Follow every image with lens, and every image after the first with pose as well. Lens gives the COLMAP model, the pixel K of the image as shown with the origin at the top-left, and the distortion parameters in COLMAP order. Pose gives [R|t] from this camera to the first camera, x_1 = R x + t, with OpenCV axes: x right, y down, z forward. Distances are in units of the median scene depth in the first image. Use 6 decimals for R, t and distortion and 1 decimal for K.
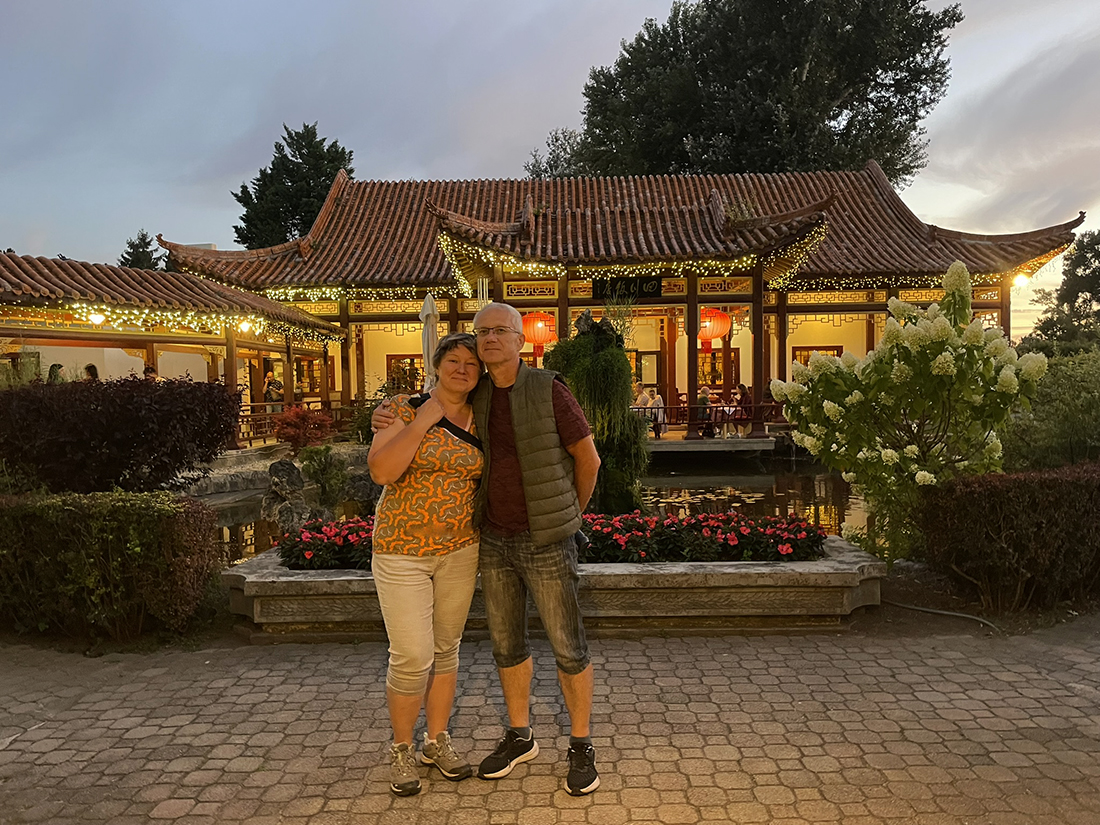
lens RADIAL K [[836.4, 0, 550.0], [0, 836.4, 412.5], [0, 0, 1]] dist [0.109462, -0.165242]
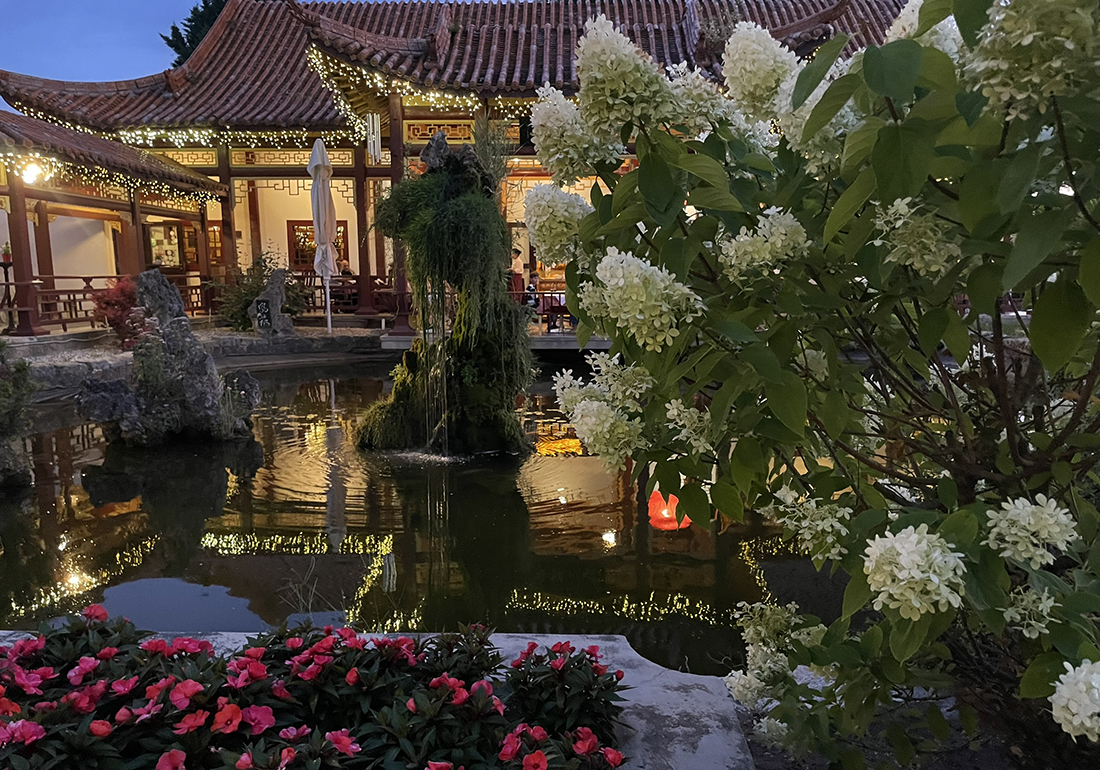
lens RADIAL K [[840.3, 0, 533.8], [0, 840.3, 416.4], [0, 0, 1]] dist [0.085421, -0.118568]
pose [[0.999640, 0.021703, -0.015771, 0.070644], [-0.019280, 0.989930, 0.140242, -0.000491], [0.018656, -0.139888, 0.989992, 0.180363]]
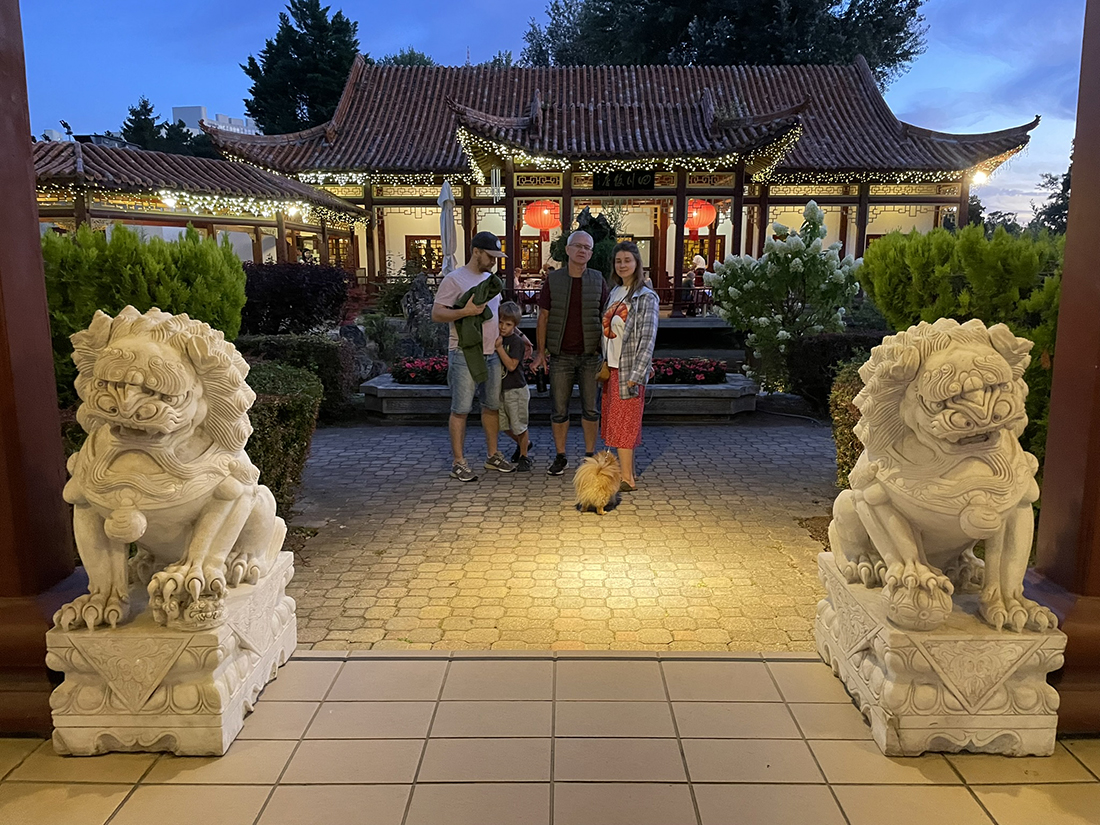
lens RADIAL K [[836.4, 0, 550.0], [0, 836.4, 412.5], [0, 0, 1]] dist [0.109462, -0.165242]
pose [[0.999825, 0.018385, 0.003400, -0.004606], [-0.018682, 0.989650, 0.142278, 0.000379], [-0.000749, -0.142316, 0.989821, -0.143380]]
